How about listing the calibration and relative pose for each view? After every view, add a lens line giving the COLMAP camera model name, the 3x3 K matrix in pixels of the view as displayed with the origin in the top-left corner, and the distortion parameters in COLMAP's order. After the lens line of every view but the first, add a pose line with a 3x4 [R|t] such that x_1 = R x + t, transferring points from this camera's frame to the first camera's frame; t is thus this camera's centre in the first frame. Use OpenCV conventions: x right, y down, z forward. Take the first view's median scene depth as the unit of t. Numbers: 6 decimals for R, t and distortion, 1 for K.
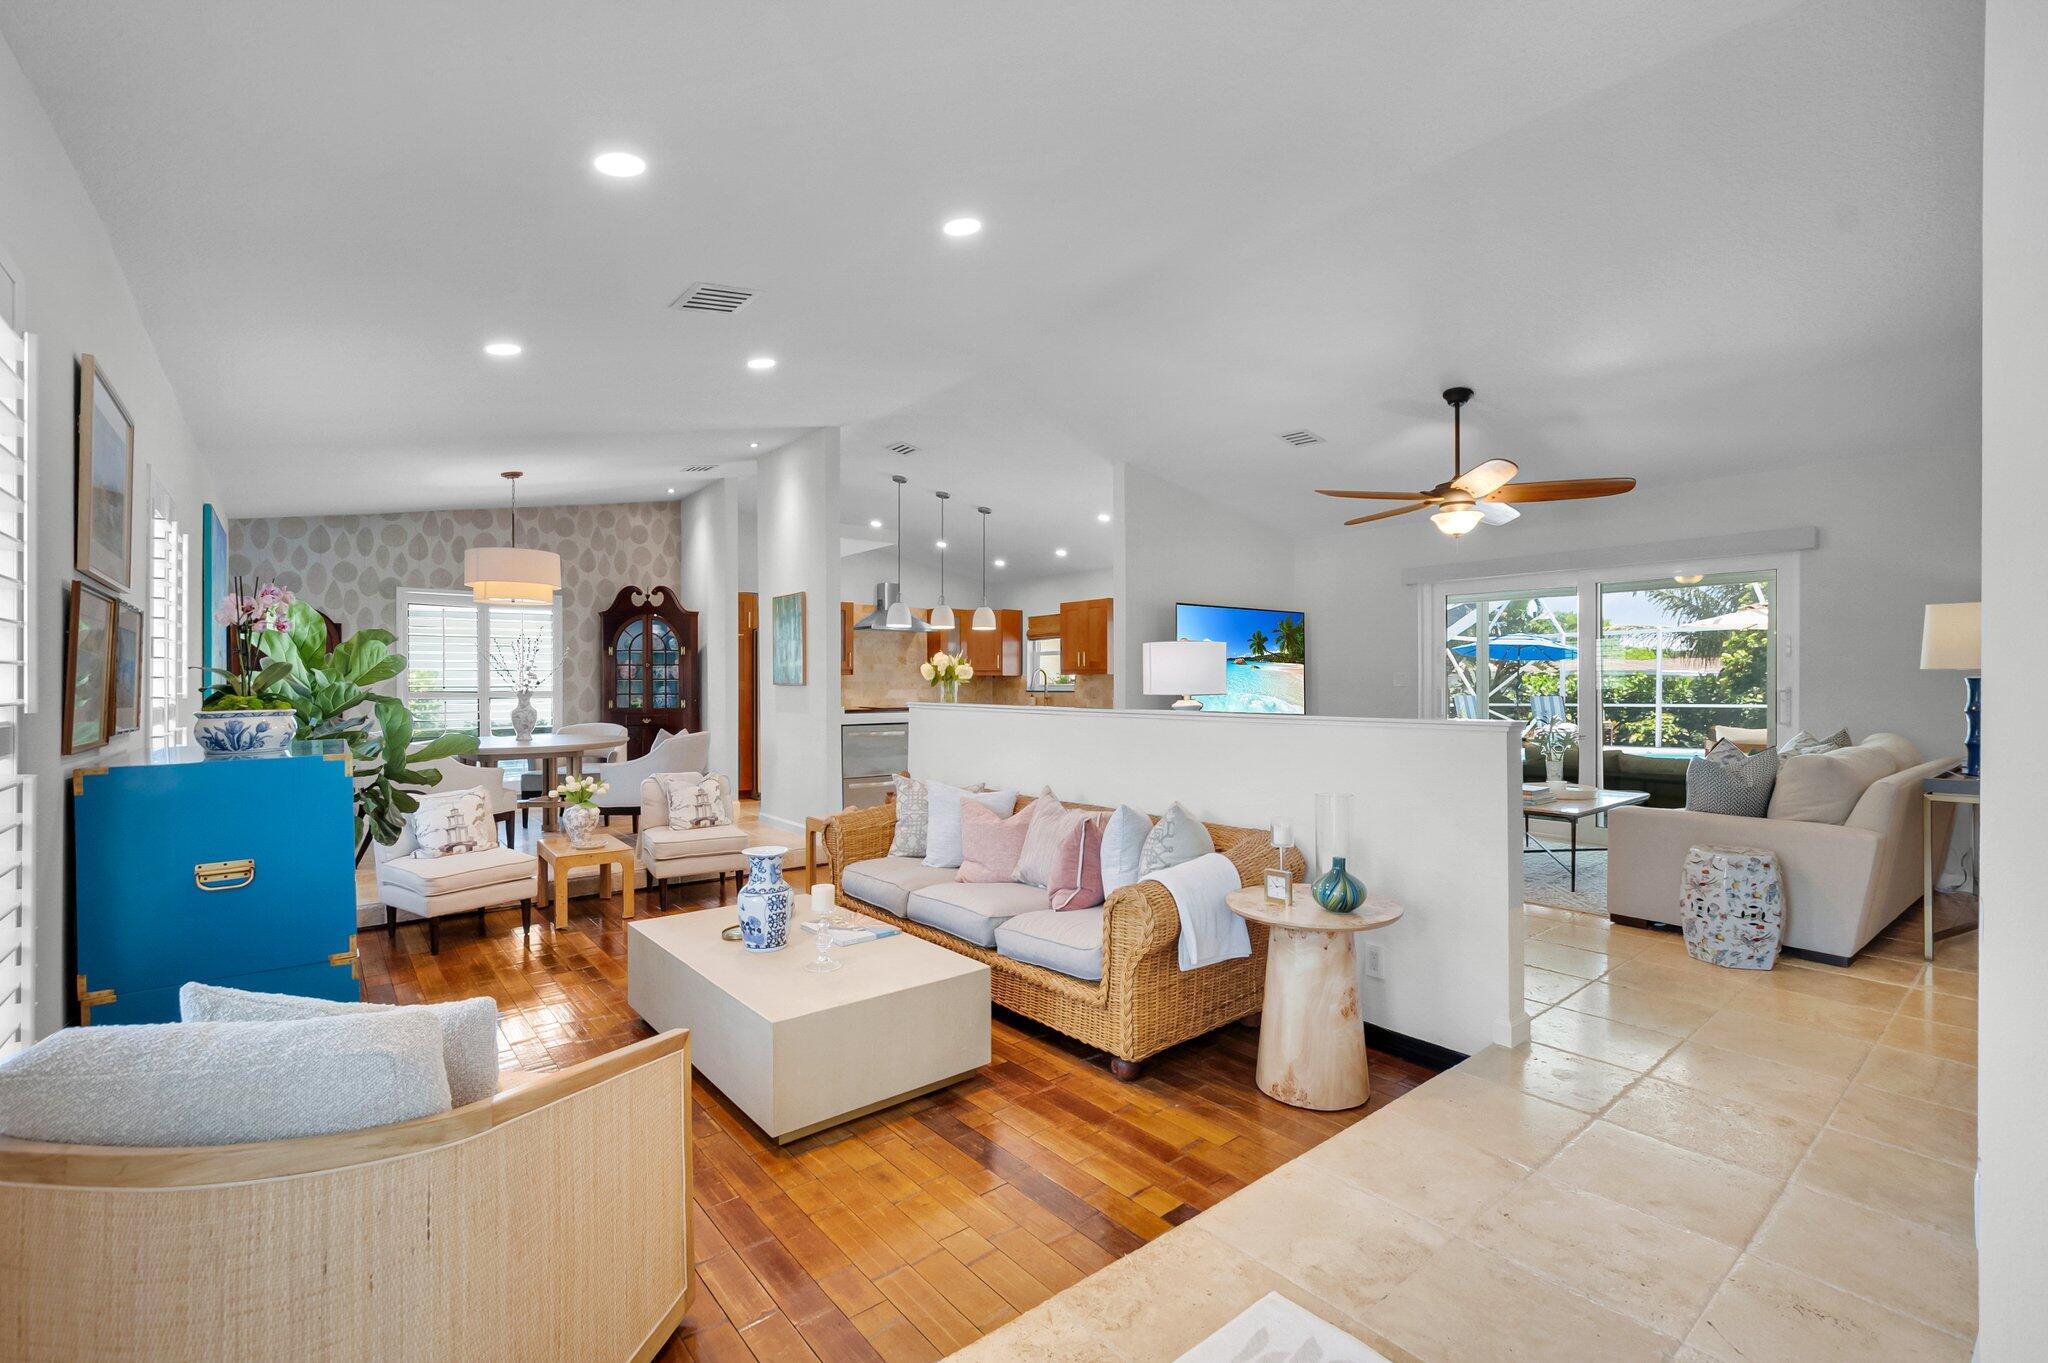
lens RADIAL K [[895.8, 0, 1032.3], [0, 895.8, 675.5], [0, 0, 1]] dist [0.002243, 0.000272]
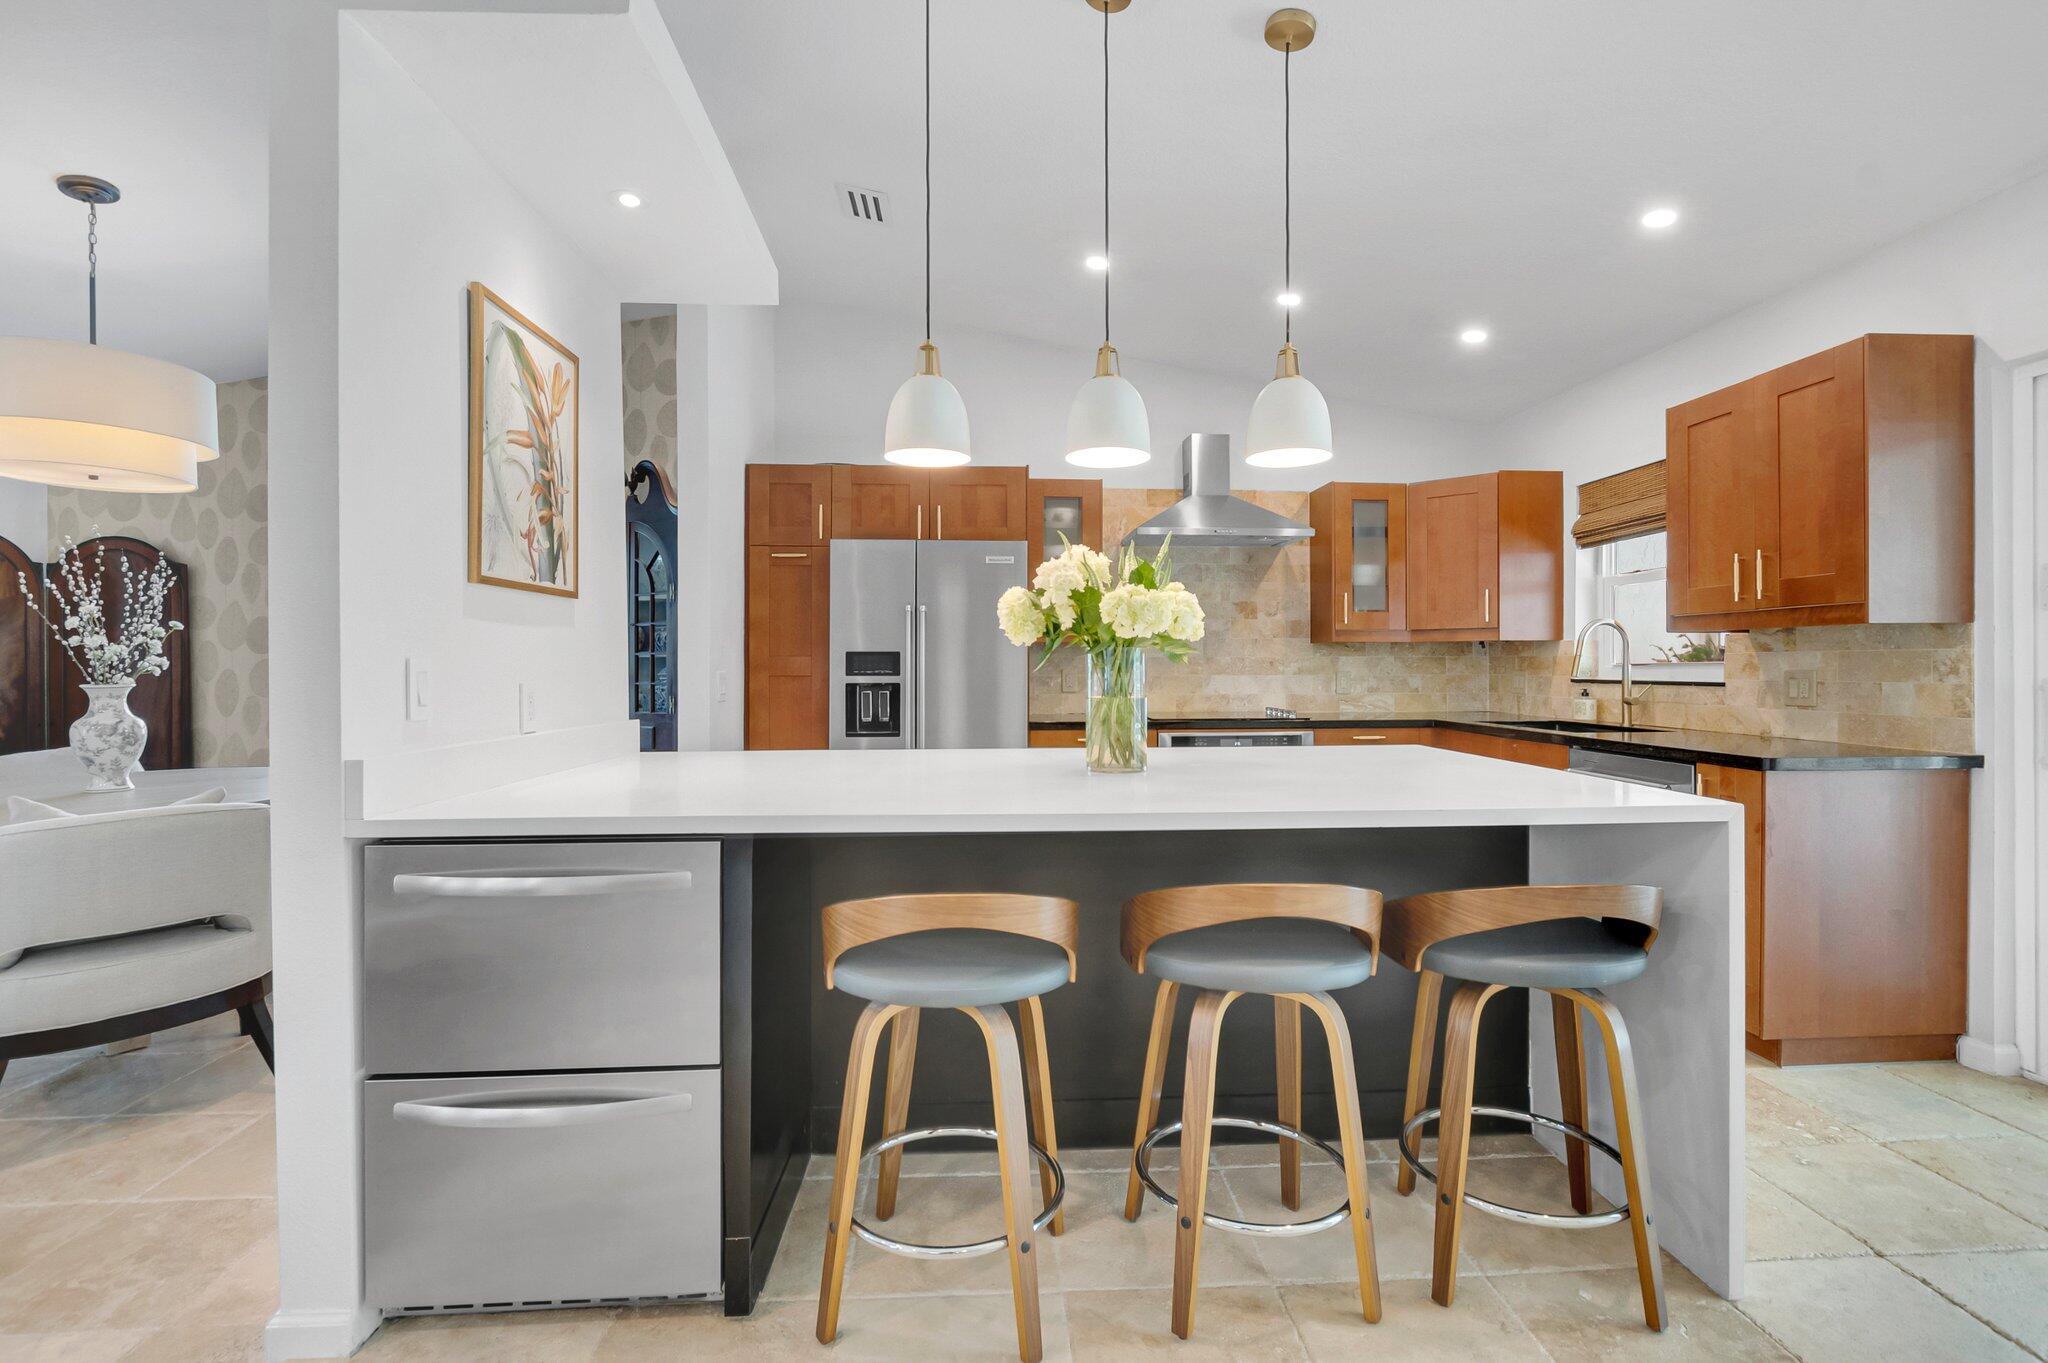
lens RADIAL K [[924.9, 0, 1031.9], [0, 924.9, 664.9], [0, 0, 1]] dist [-0.009487, 0.000679]
pose [[0.811160, -0.002975, -0.584817, 0.041726], [0.006674, 0.999969, 0.004170, 0.008643], [0.584786, -0.007286, 0.811155, 0.636854]]
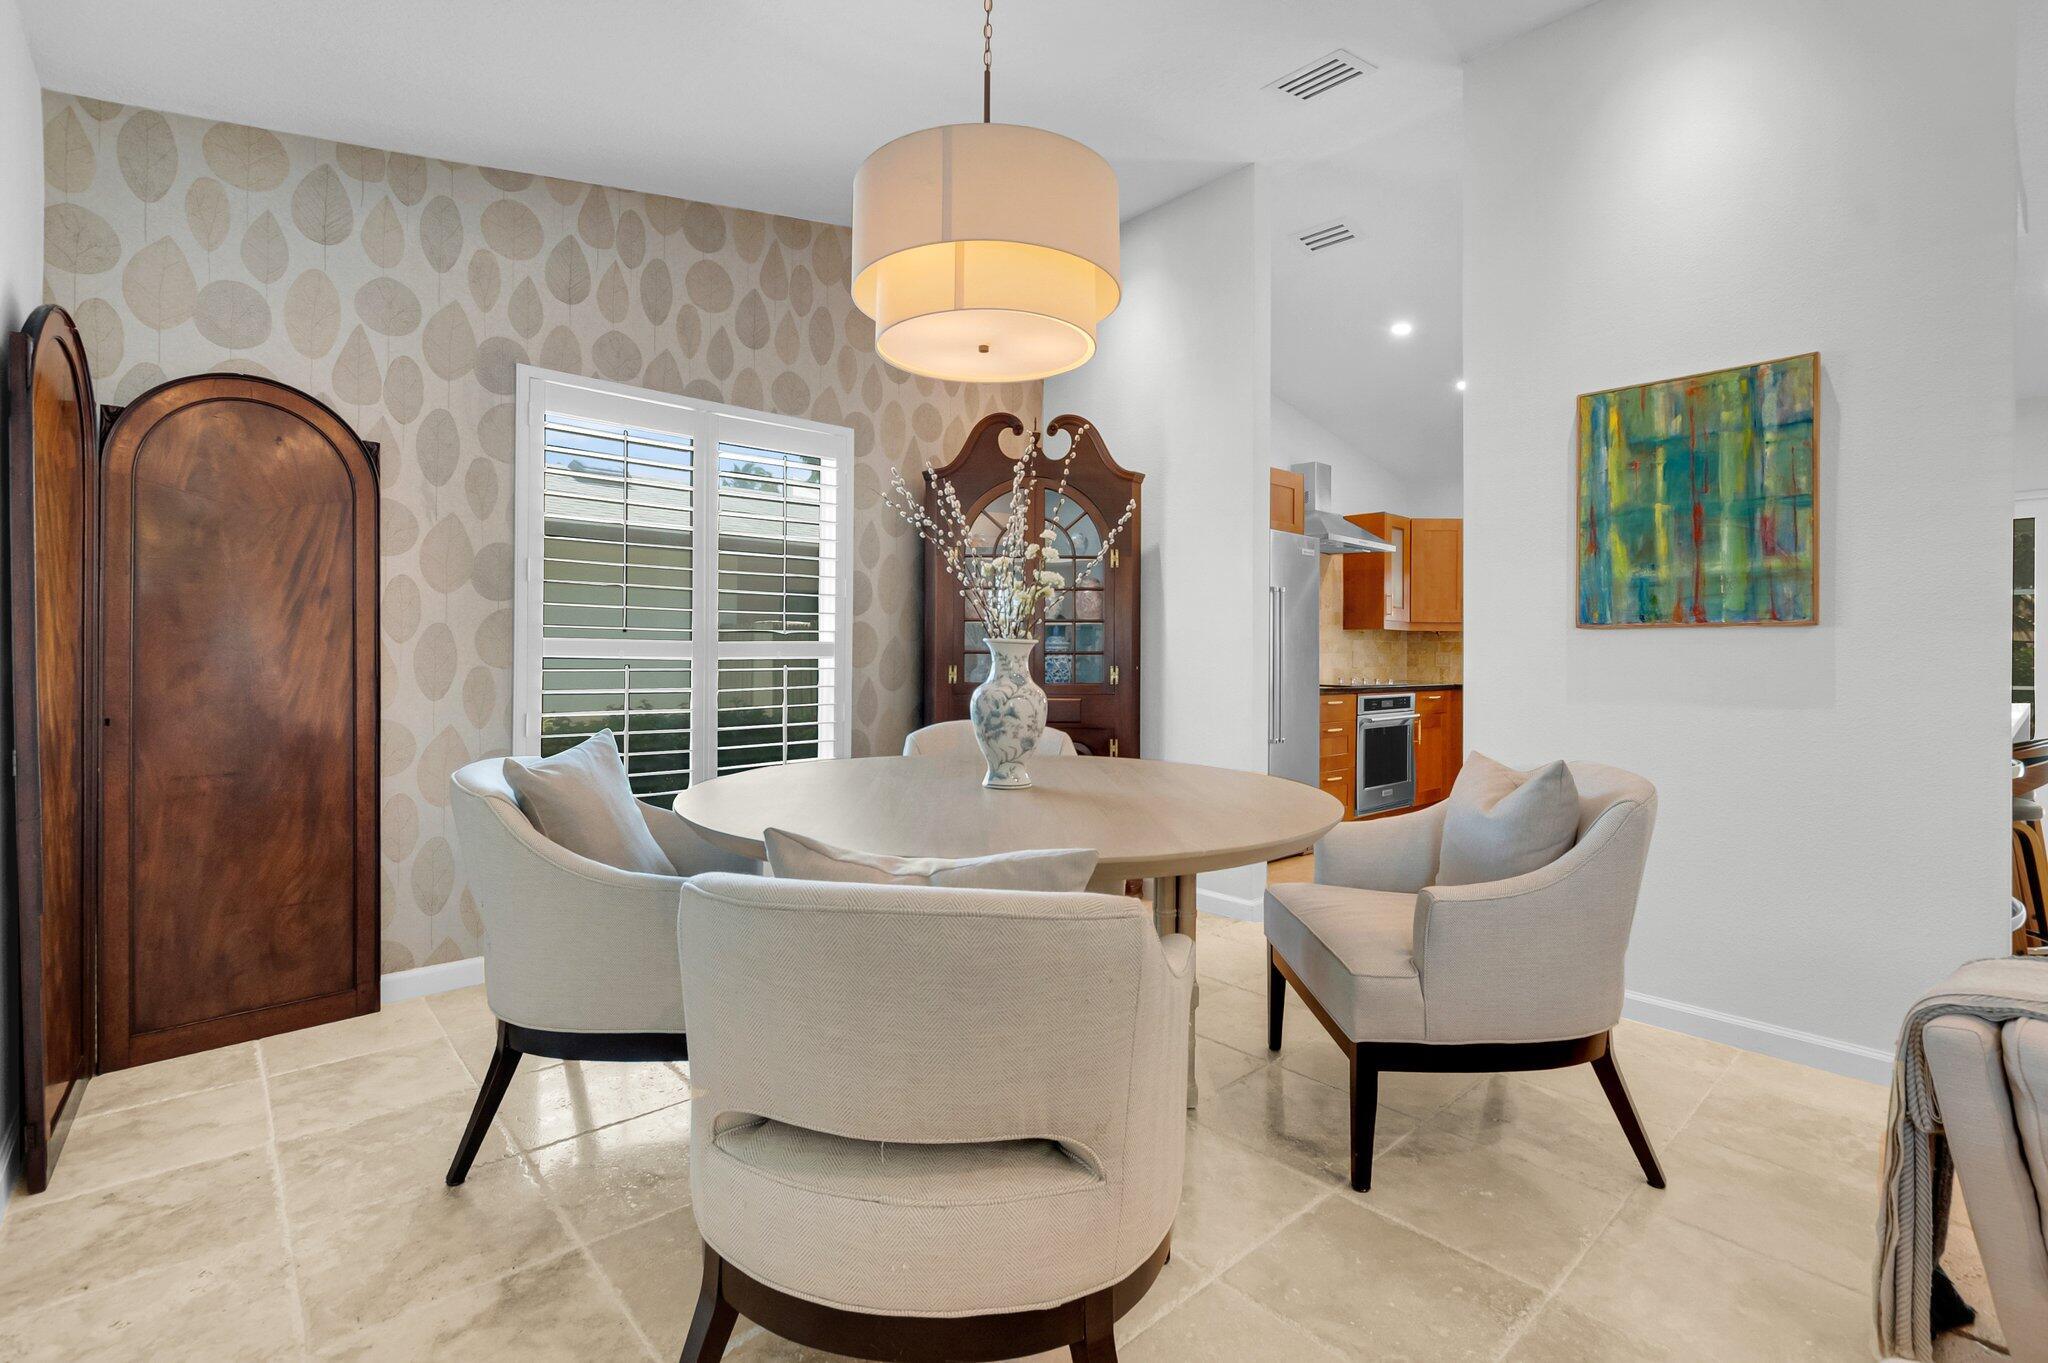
lens RADIAL K [[909.2, 0, 1022.2], [0, 909.2, 648.9], [0, 0, 1]] dist [-0.003338, -0.000099]
pose [[0.999140, 0.009936, 0.040261, -0.403159], [-0.009914, 0.999951, -0.000748, 0.016980], [-0.040267, 0.000348, 0.999189, 0.479199]]
